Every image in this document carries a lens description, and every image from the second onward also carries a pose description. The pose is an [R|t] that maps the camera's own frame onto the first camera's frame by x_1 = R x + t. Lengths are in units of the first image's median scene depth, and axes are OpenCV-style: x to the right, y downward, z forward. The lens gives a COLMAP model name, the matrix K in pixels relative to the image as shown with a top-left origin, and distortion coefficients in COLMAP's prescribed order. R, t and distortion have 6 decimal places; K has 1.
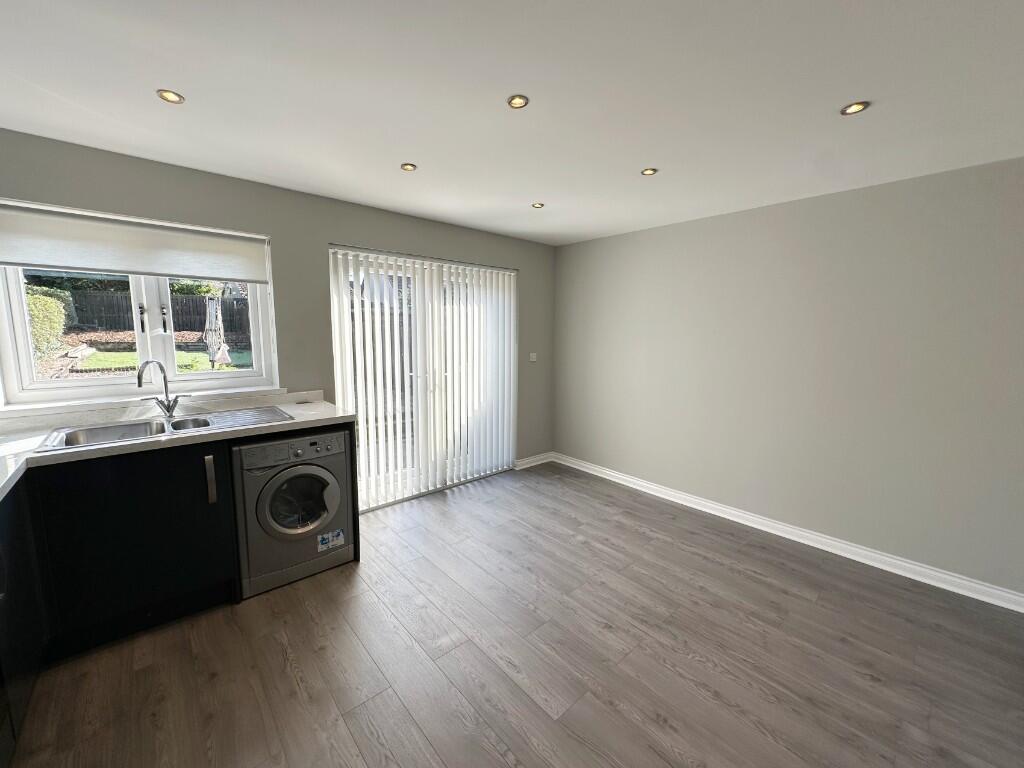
lens RADIAL K [[407.9, 0, 512.7], [0, 407.9, 383.1], [0, 0, 1]] dist [-0.000340, -0.000299]
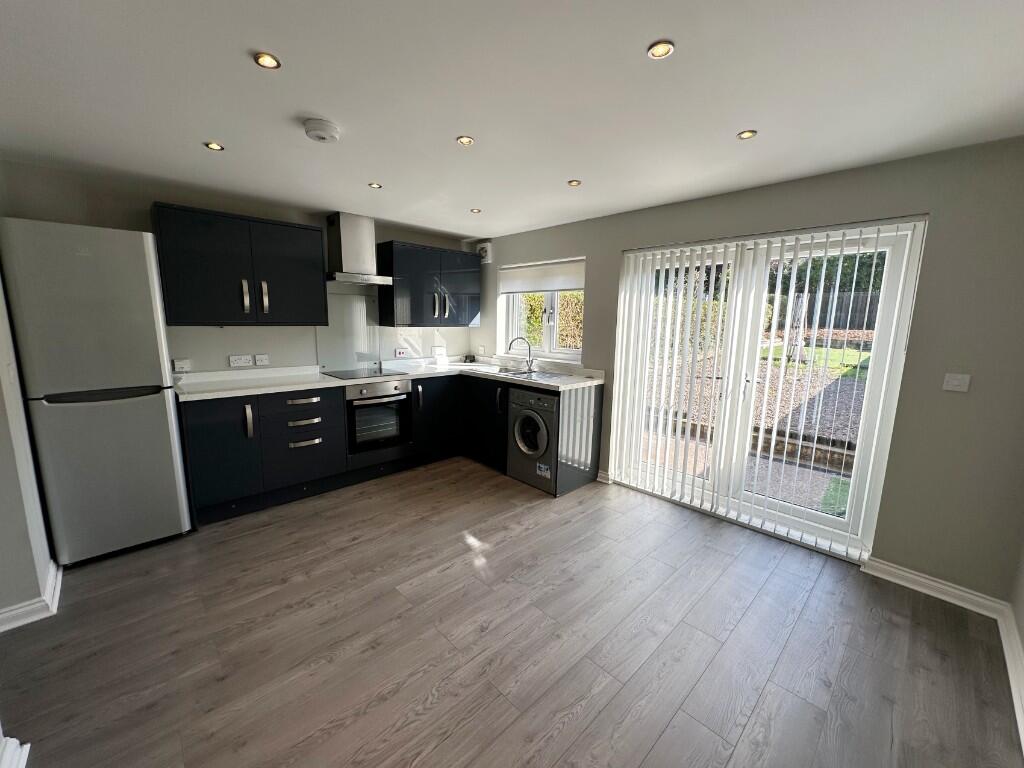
lens RADIAL K [[407.9, 0, 512.4], [0, 407.9, 385.6], [0, 0, 1]] dist [-0.000340, -0.000299]
pose [[0.034225, 0.150842, -0.987965, 1.031295], [-0.145199, 0.978806, 0.144413, -0.106282], [0.988810, 0.138509, 0.055401, 0.877296]]
